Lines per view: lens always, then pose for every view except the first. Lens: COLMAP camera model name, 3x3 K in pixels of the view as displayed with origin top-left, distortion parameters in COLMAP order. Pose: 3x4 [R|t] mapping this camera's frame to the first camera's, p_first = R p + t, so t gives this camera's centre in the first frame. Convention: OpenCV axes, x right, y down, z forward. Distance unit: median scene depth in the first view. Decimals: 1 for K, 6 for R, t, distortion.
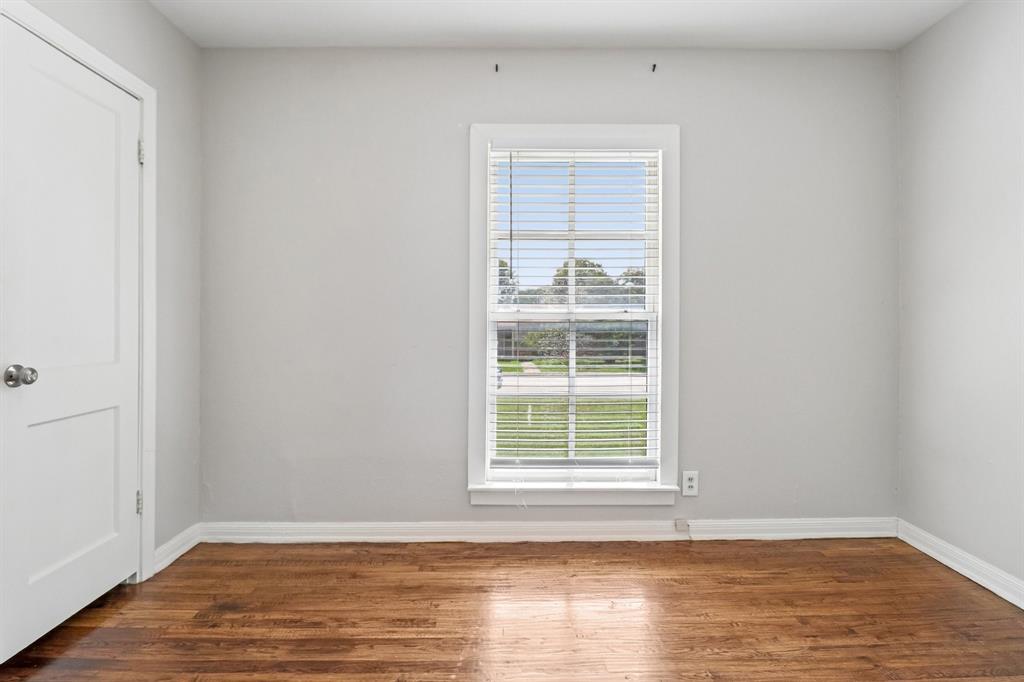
lens RADIAL K [[483.6, 0, 535.5], [0, 483.6, 321.6], [0, 0, 1]] dist [0.002078, -0.007606]
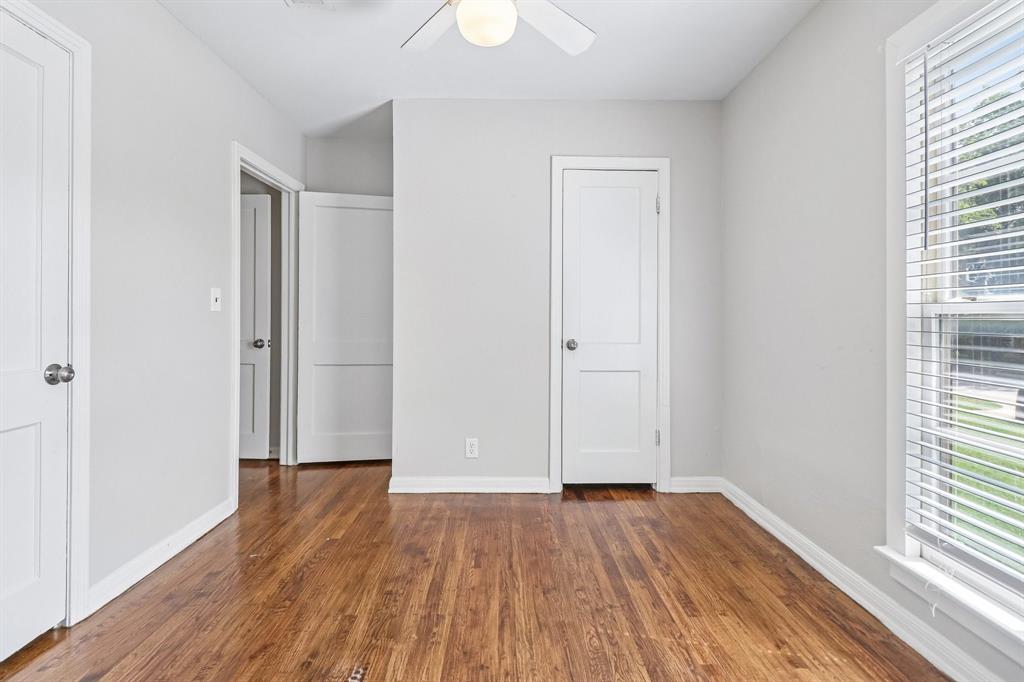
lens RADIAL K [[488.9, 0, 506.8], [0, 488.9, 313.1], [0, 0, 1]] dist [0.023605, -0.023038]
pose [[0.010007, -0.006462, -0.999929, 0.677866], [-0.008778, 0.999940, -0.006550, 0.000585], [0.999911, 0.008843, 0.009950, 0.488778]]
